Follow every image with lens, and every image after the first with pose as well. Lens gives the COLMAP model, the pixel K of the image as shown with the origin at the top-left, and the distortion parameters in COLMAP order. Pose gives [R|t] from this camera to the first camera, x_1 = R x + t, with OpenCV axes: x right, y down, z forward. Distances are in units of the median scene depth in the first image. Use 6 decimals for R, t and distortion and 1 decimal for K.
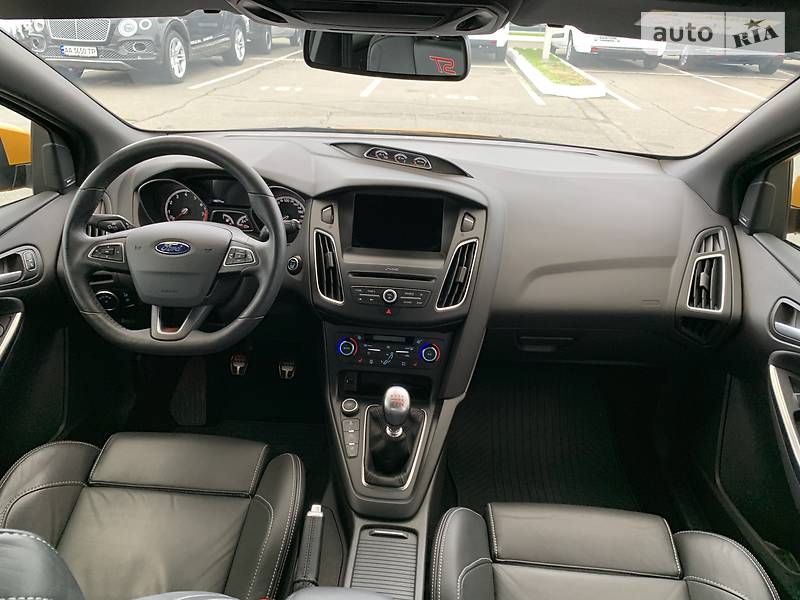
lens RADIAL K [[613.7, 0, 390.0], [0, 613.7, 286.1], [0, 0, 1]] dist [0.041593, -0.062229]
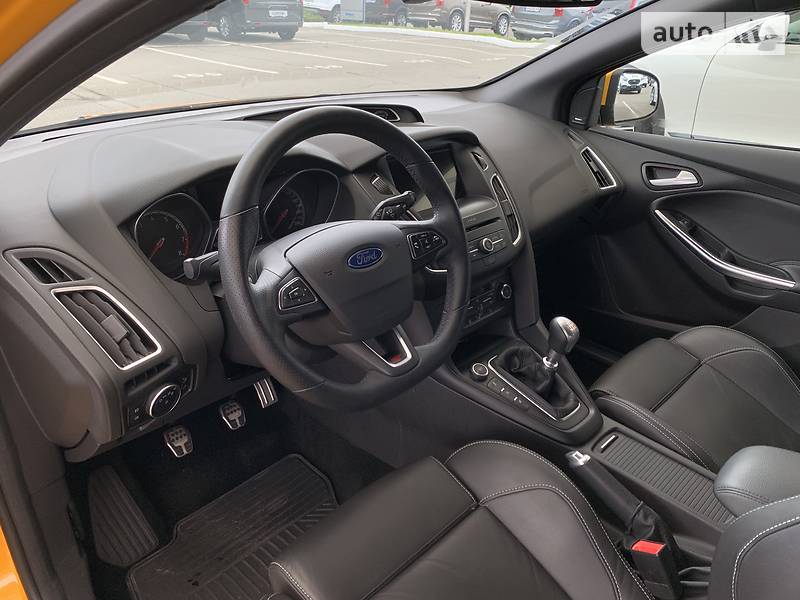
lens RADIAL K [[613.7, 0, 392.8], [0, 613.7, 296.5], [0, 0, 1]] dist [0.041593, -0.062229]
pose [[0.641457, -0.347371, 0.684008, -0.752524], [0.315679, 0.932146, 0.177346, -0.121545], [-0.699200, 0.102167, 0.707588, 0.404366]]
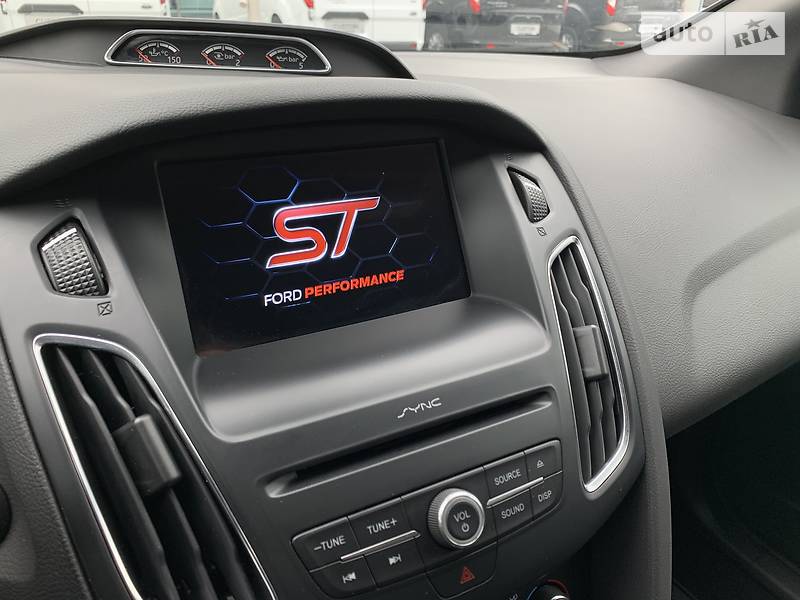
lens RADIAL K [[613.7, 0, 385.5], [0, 613.7, 299.1], [0, 0, 1]] dist [0.041593, -0.062229]
pose [[0.843510, -0.244759, 0.478104, -0.120365], [0.232664, 0.968794, 0.085478, -0.096207], [-0.484105, 0.039136, 0.874134, 0.749851]]
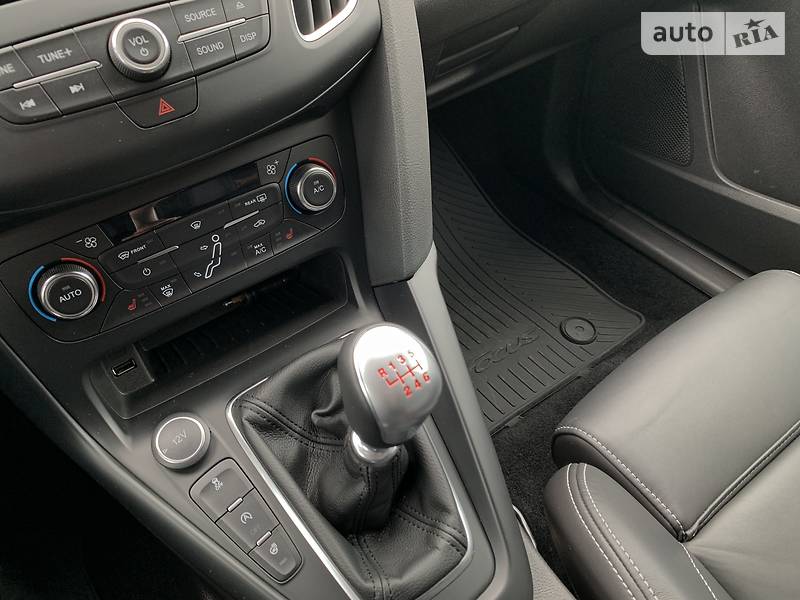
lens RADIAL K [[613.7, 0, 395.3], [0, 613.7, 296.0], [0, 0, 1]] dist [0.041593, -0.062229]
pose [[0.754807, -0.505223, 0.418350, -0.077199], [0.326293, 0.842468, 0.428697, 0.026782], [-0.569034, -0.187079, 0.800751, 0.677630]]
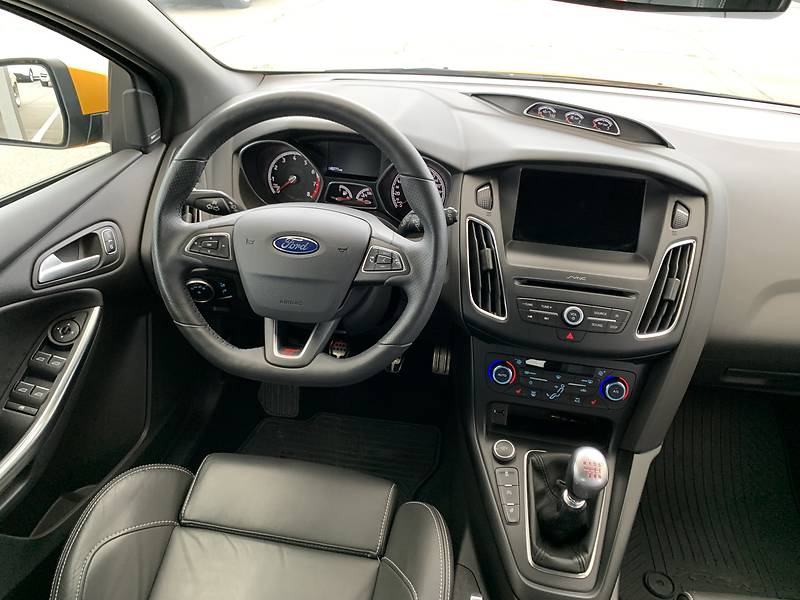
lens RADIAL K [[613.7, 0, 387.0], [0, 613.7, 289.3], [0, 0, 1]] dist [0.041593, -0.062229]
pose [[0.994898, 0.051875, -0.086531, -0.153588], [-0.042309, 0.993149, 0.108929, -0.082624], [0.091589, -0.104713, 0.990276, 0.236082]]
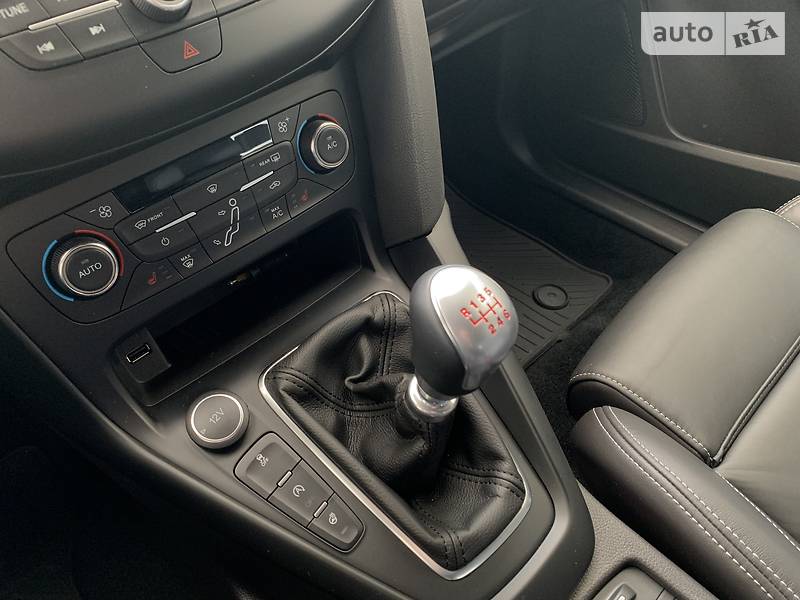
lens RADIAL K [[613.7, 0, 396.5], [0, 613.7, 294.3], [0, 0, 1]] dist [0.041593, -0.062229]
pose [[0.652502, -0.571388, 0.497751, -0.123311], [0.361616, 0.812018, 0.458106, 0.035737], [-0.665939, -0.118920, 0.736466, 0.712340]]
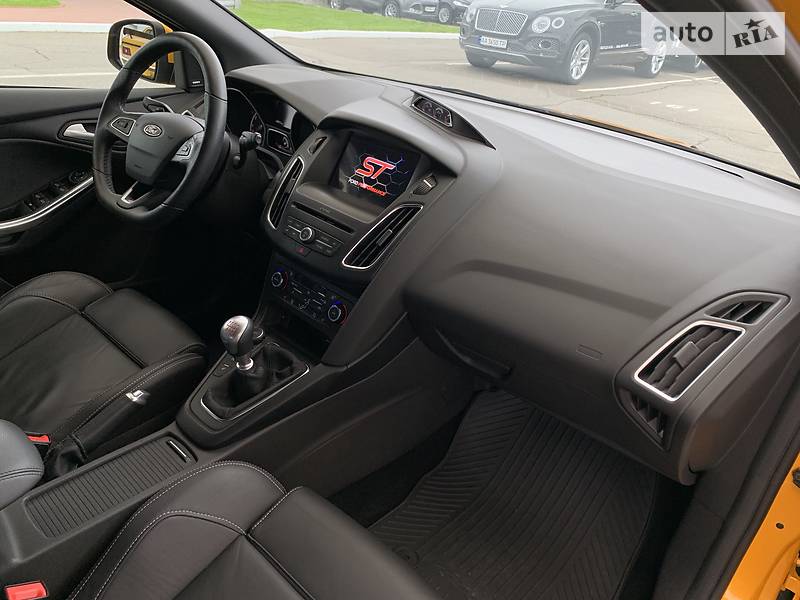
lens RADIAL K [[613.7, 0, 402.5], [0, 613.7, 298.1], [0, 0, 1]] dist [0.041593, -0.062229]
pose [[0.786704, 0.326285, -0.524055, 0.601339], [-0.328933, 0.939918, 0.091418, -0.024922], [0.522397, 0.100461, 0.846764, 0.285027]]
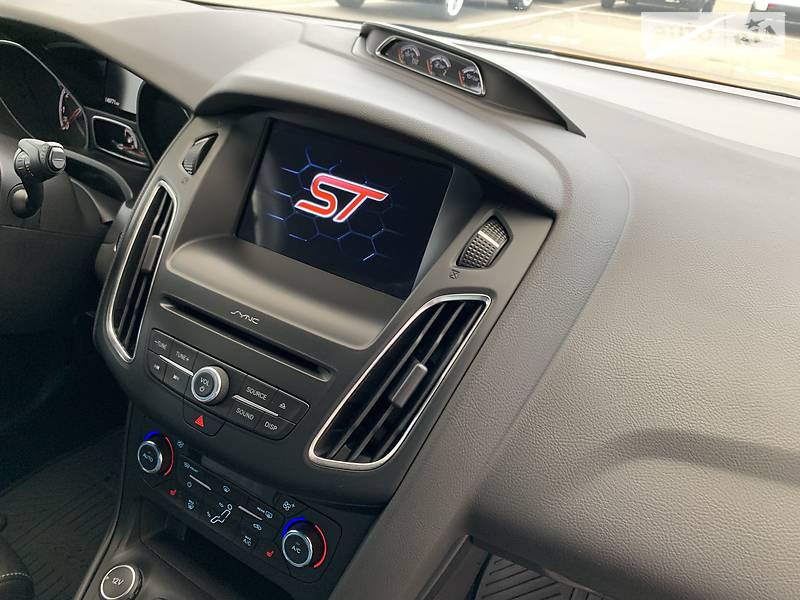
lens RADIAL K [[613.7, 0, 396.1], [0, 613.7, 289.7], [0, 0, 1]] dist [0.041593, -0.062229]
pose [[0.897271, 0.255563, -0.359990, 0.219036], [-0.232462, 0.966715, 0.106878, -0.105076], [0.375322, -0.012215, 0.926814, 0.653013]]
